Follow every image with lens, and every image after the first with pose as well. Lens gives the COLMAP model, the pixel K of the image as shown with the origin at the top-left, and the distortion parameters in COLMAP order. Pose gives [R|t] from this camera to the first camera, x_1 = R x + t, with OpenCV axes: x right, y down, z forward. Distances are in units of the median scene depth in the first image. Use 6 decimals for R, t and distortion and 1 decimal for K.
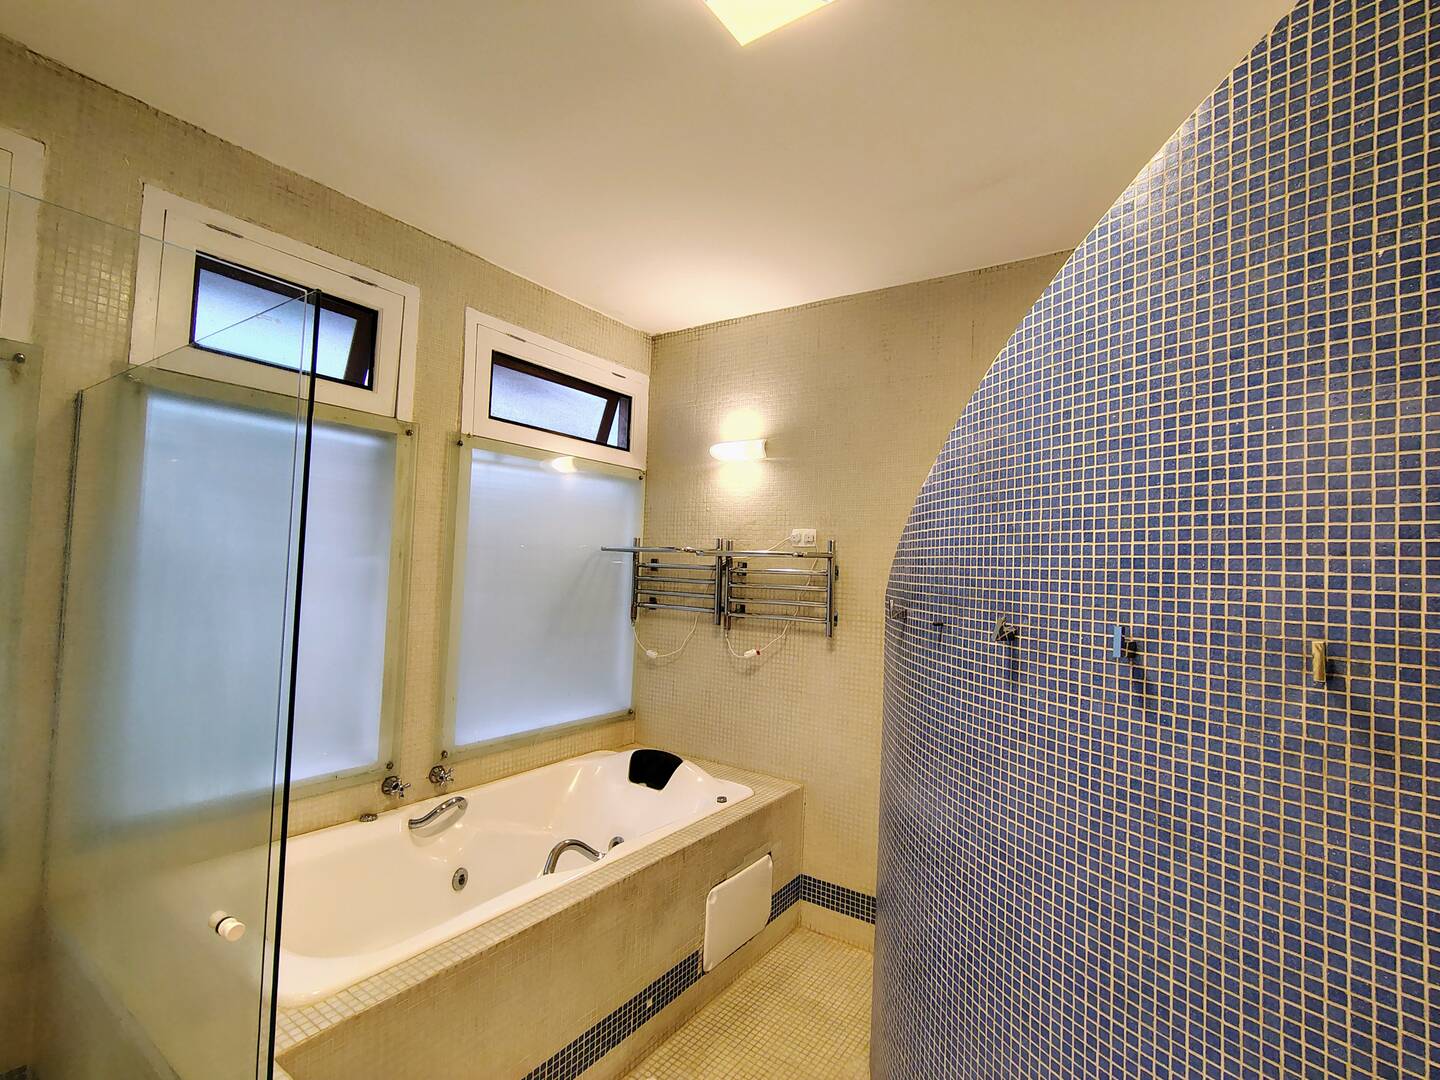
lens RADIAL K [[676.2, 0, 722.6], [0, 676.2, 543.8], [0, 0, 1]] dist [-0.019898, 0.011357]
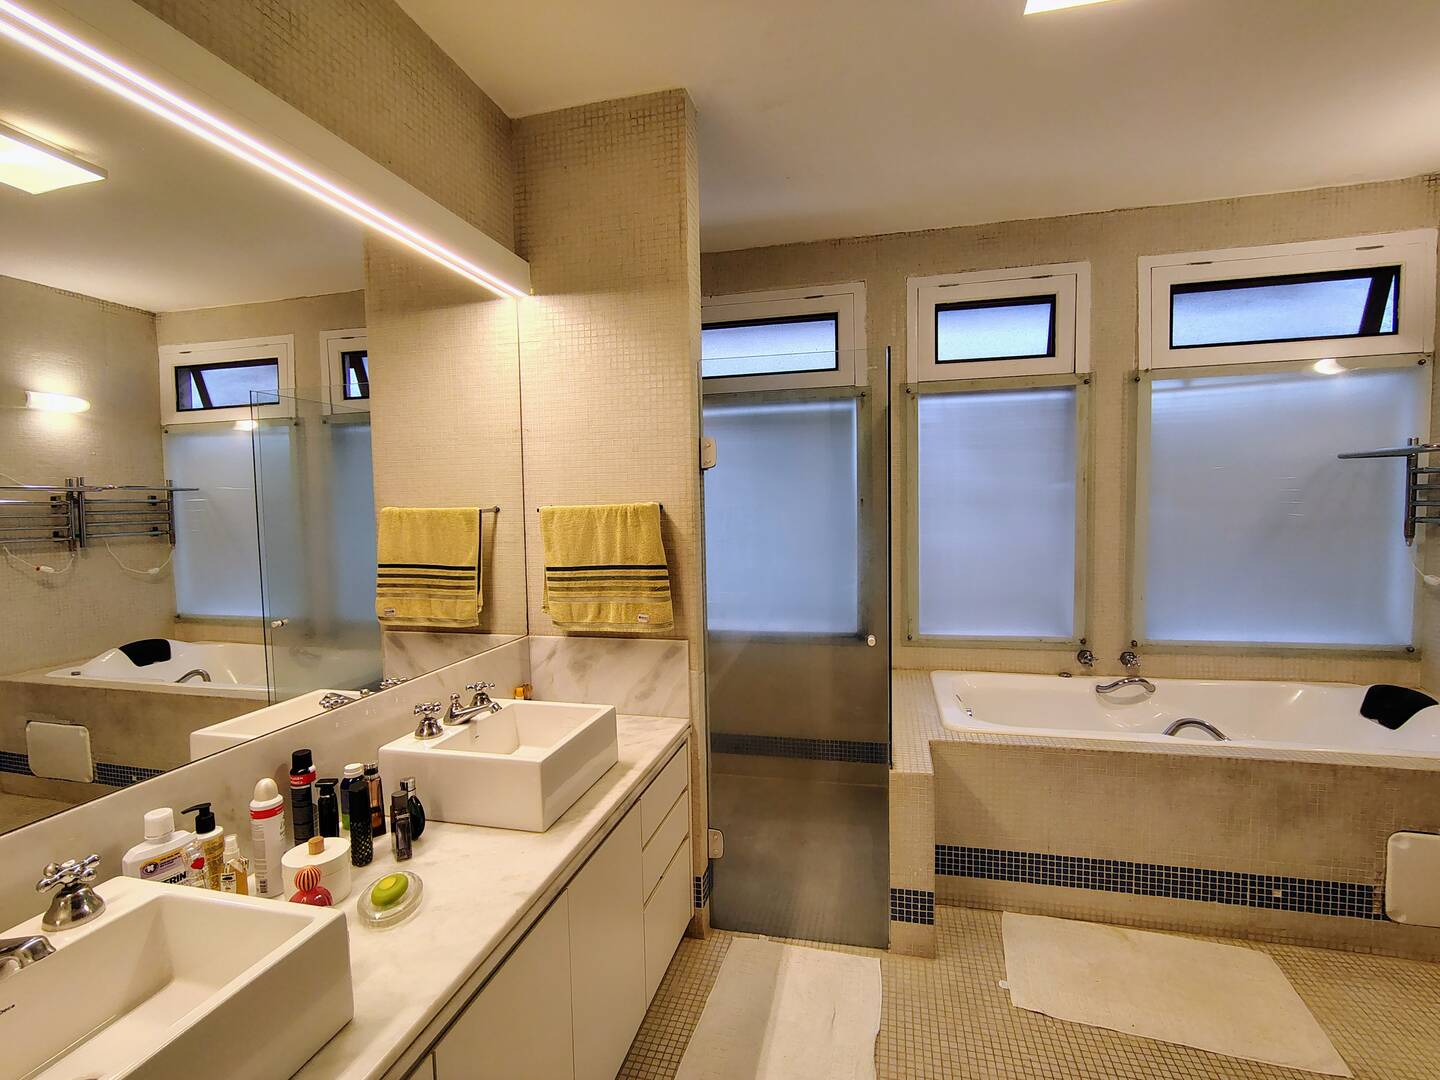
lens RADIAL K [[676.2, 0, 722.6], [0, 676.2, 543.8], [0, 0, 1]] dist [-0.019898, 0.011357]
pose [[0.358744, 0.007213, -0.933408, 0.446889], [0.066363, 0.997243, 0.033212, 0.048655], [0.931074, -0.073859, 0.357276, -0.097801]]
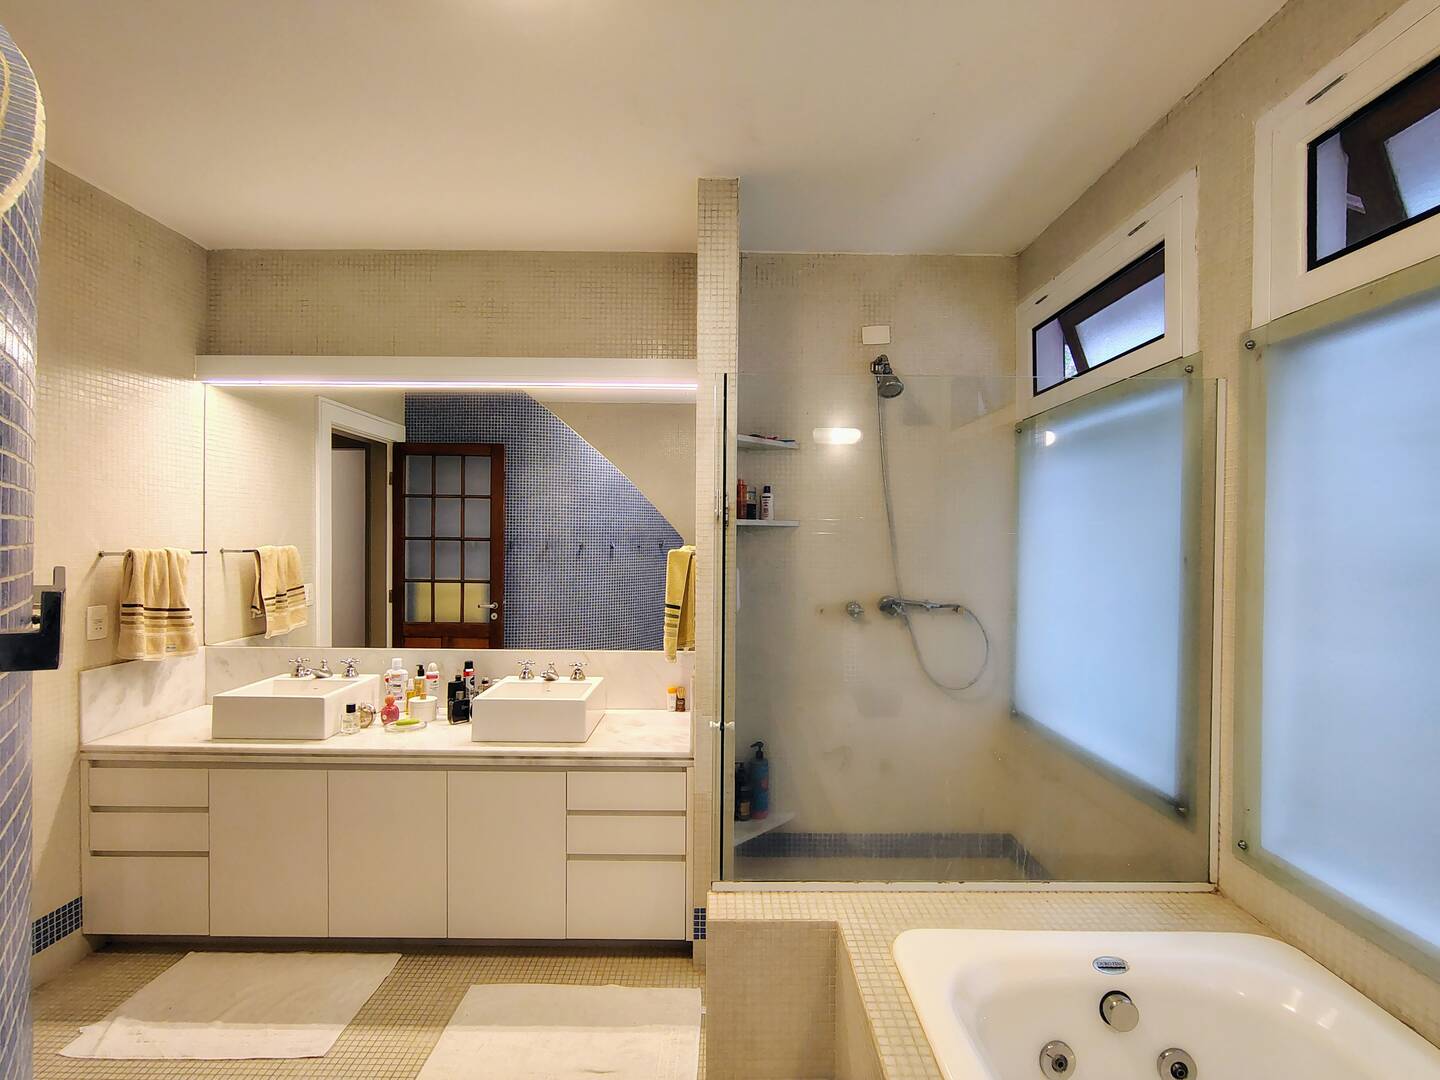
lens RADIAL K [[676.2, 0, 722.6], [0, 676.2, 543.8], [0, 0, 1]] dist [-0.019898, 0.011357]
pose [[-0.820712, -0.043357, -0.569694, 0.136594], [-0.022589, 0.998799, -0.043472, 0.051169], [0.570895, -0.022810, -0.820706, 0.937705]]
